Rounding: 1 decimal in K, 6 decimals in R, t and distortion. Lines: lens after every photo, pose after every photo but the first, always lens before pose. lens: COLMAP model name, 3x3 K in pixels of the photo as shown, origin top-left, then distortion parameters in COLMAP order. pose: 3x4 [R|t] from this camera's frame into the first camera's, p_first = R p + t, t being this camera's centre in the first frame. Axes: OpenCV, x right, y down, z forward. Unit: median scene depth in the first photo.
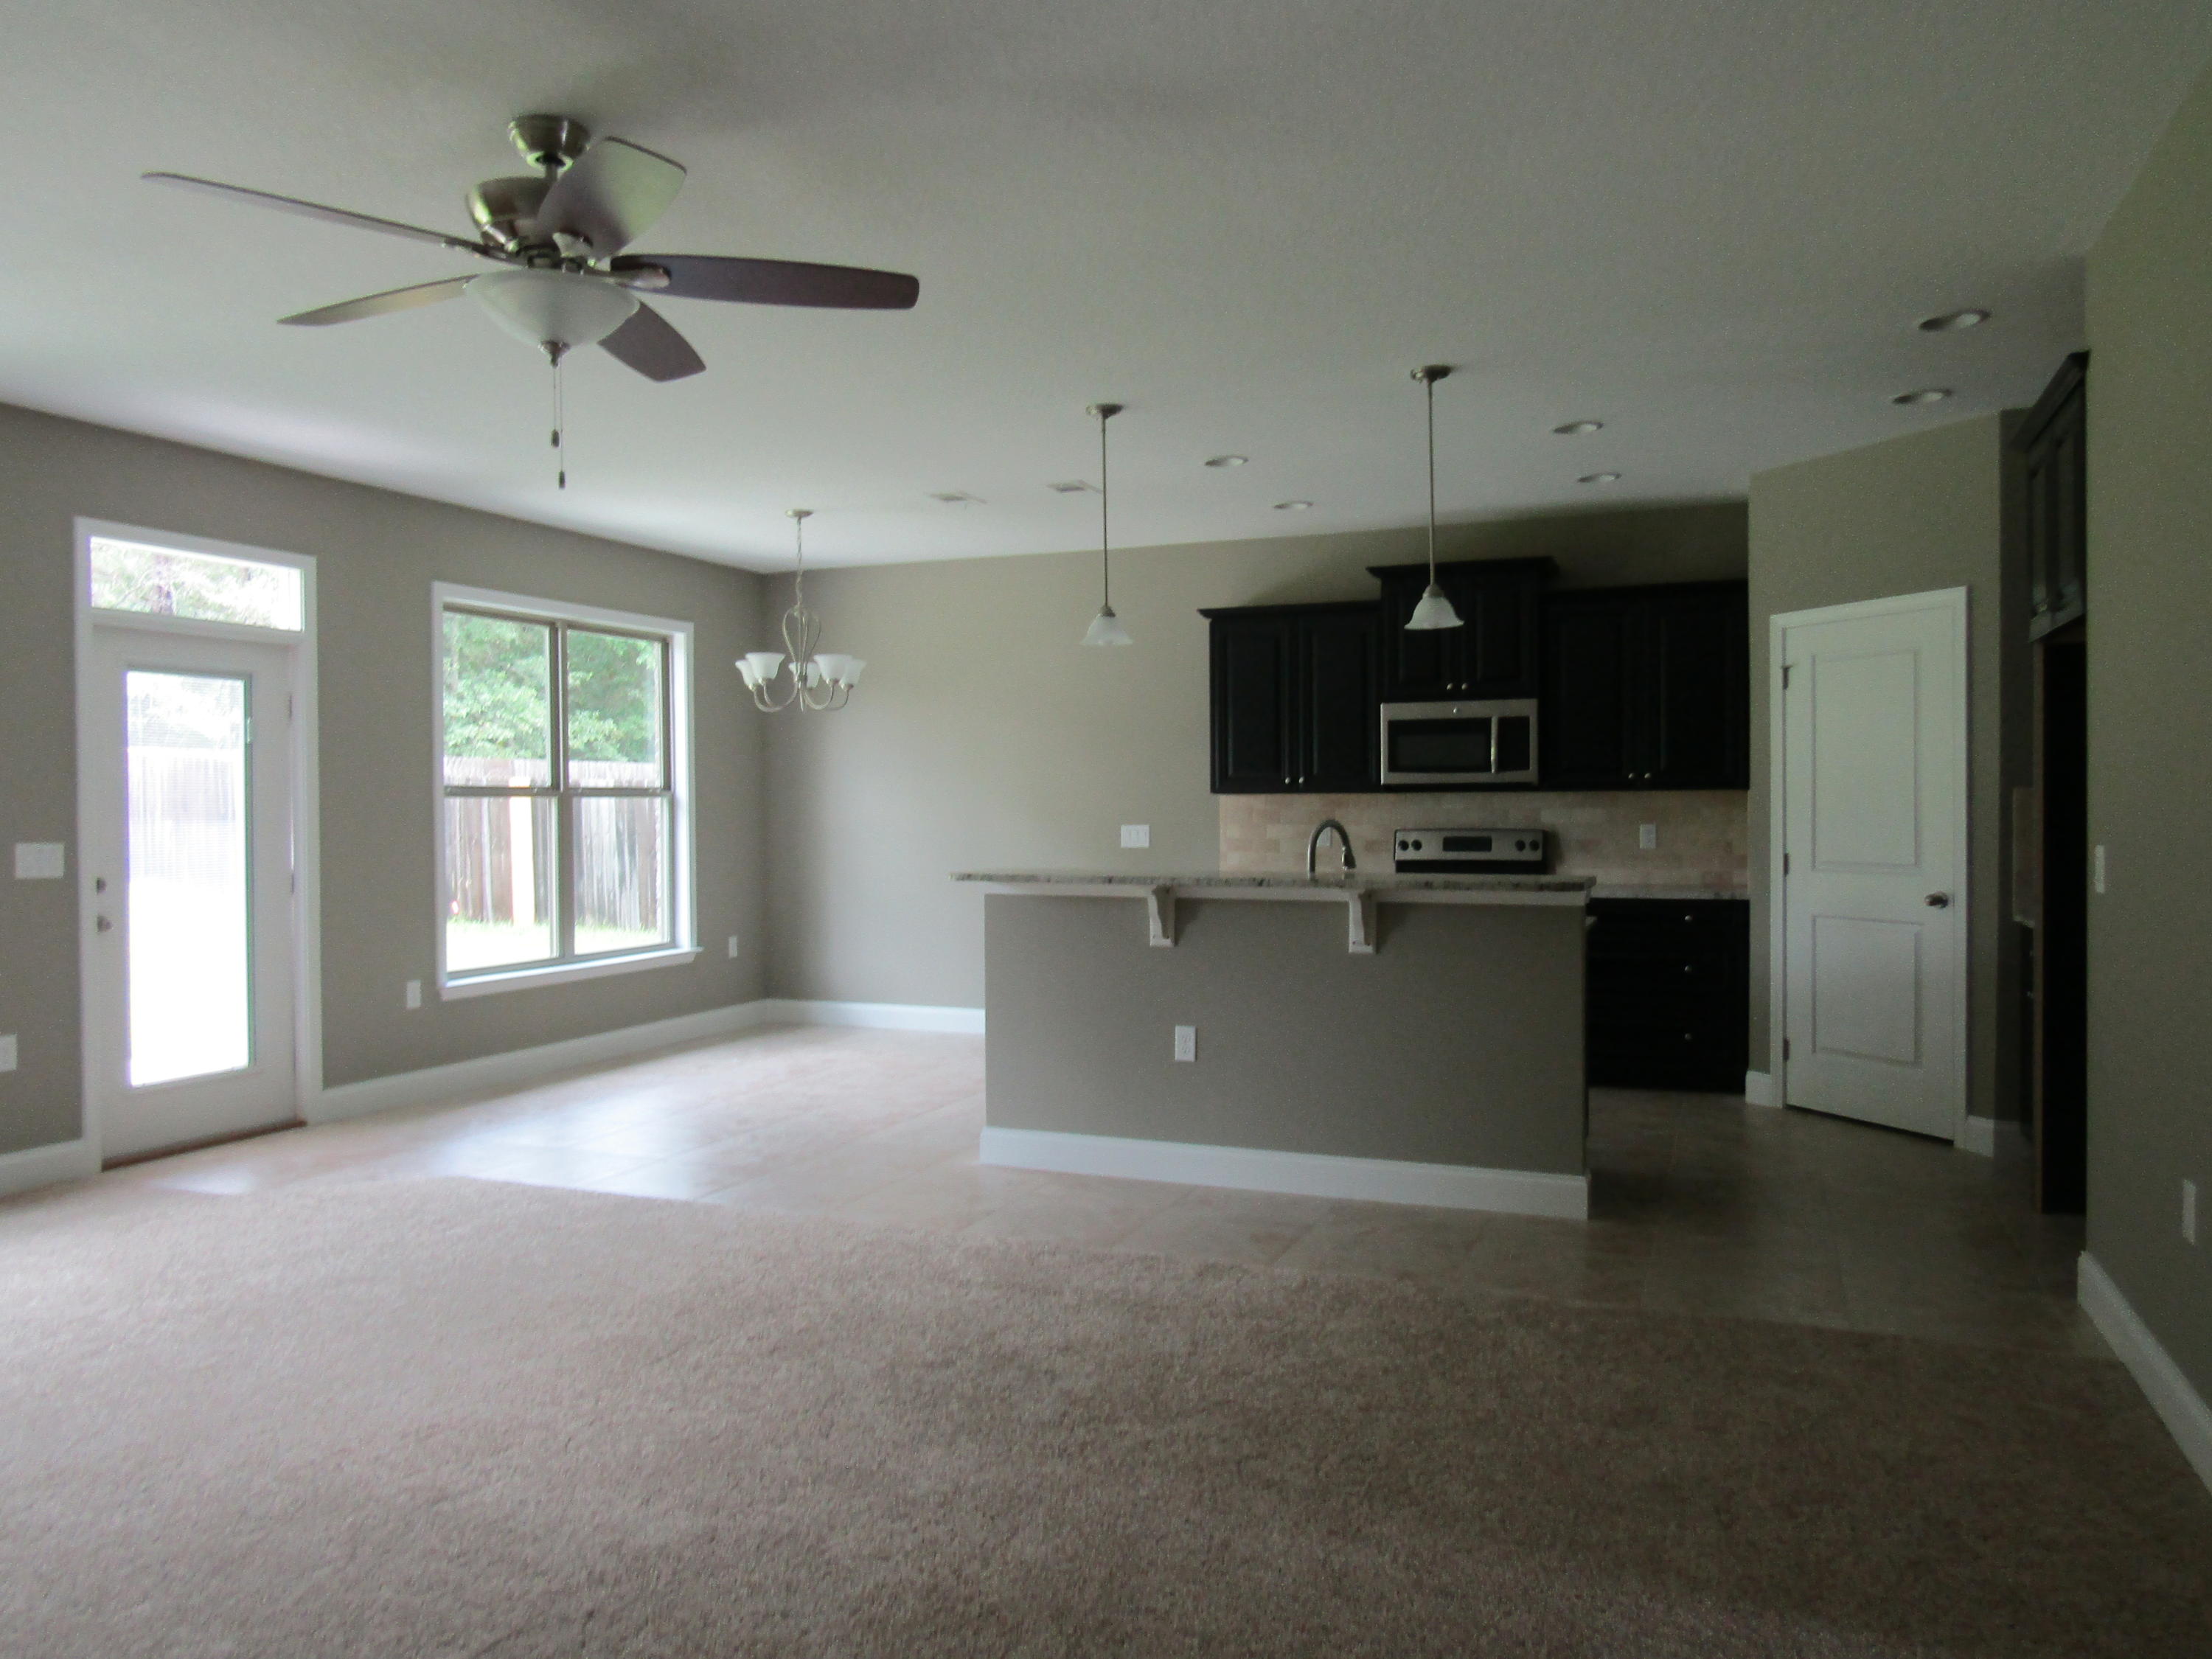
lens RADIAL K [[1566.6, 0, 1099.2], [0, 1566.6, 830.2], [0, 0, 1]] dist [-0.013367, 0.001276]
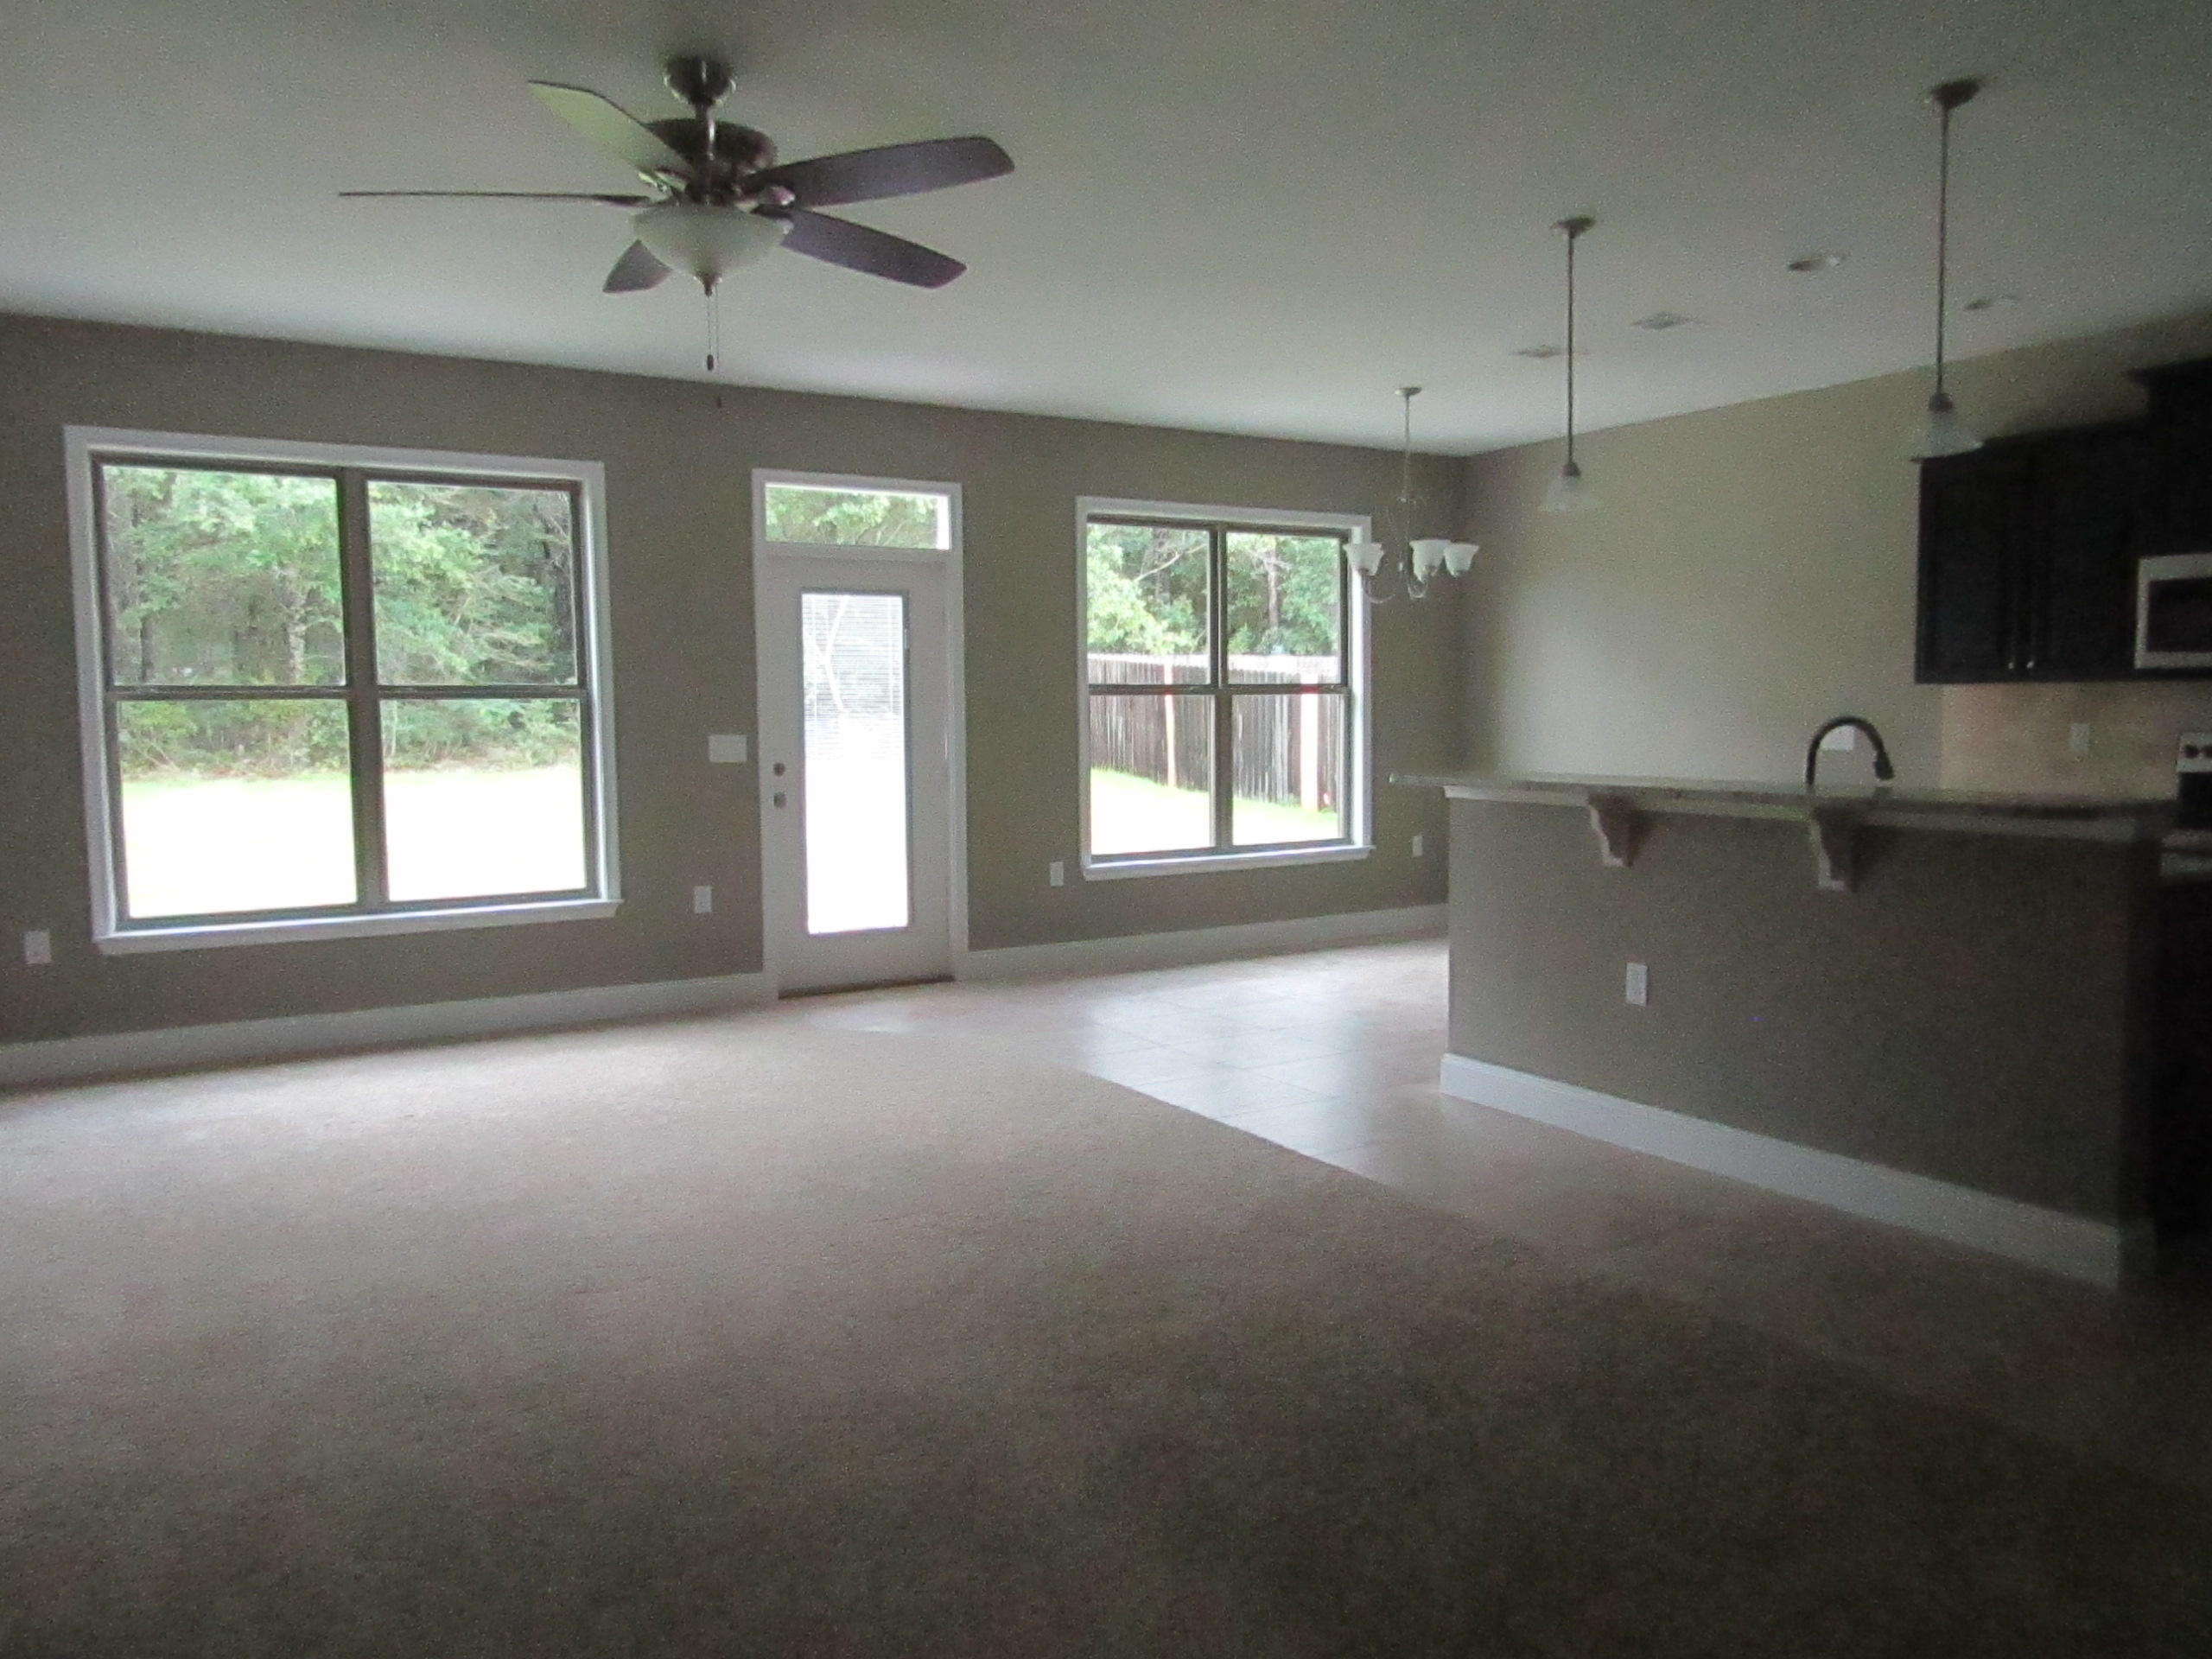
lens RADIAL K [[1566.6, 0, 1103.3], [0, 1566.6, 831.7], [0, 0, 1]] dist [-0.013367, 0.001276]
pose [[0.807281, 0.043566, -0.588557, 0.258673], [-0.004085, 0.997660, 0.068245, -0.000641], [0.590153, -0.052689, 0.805570, 0.133236]]
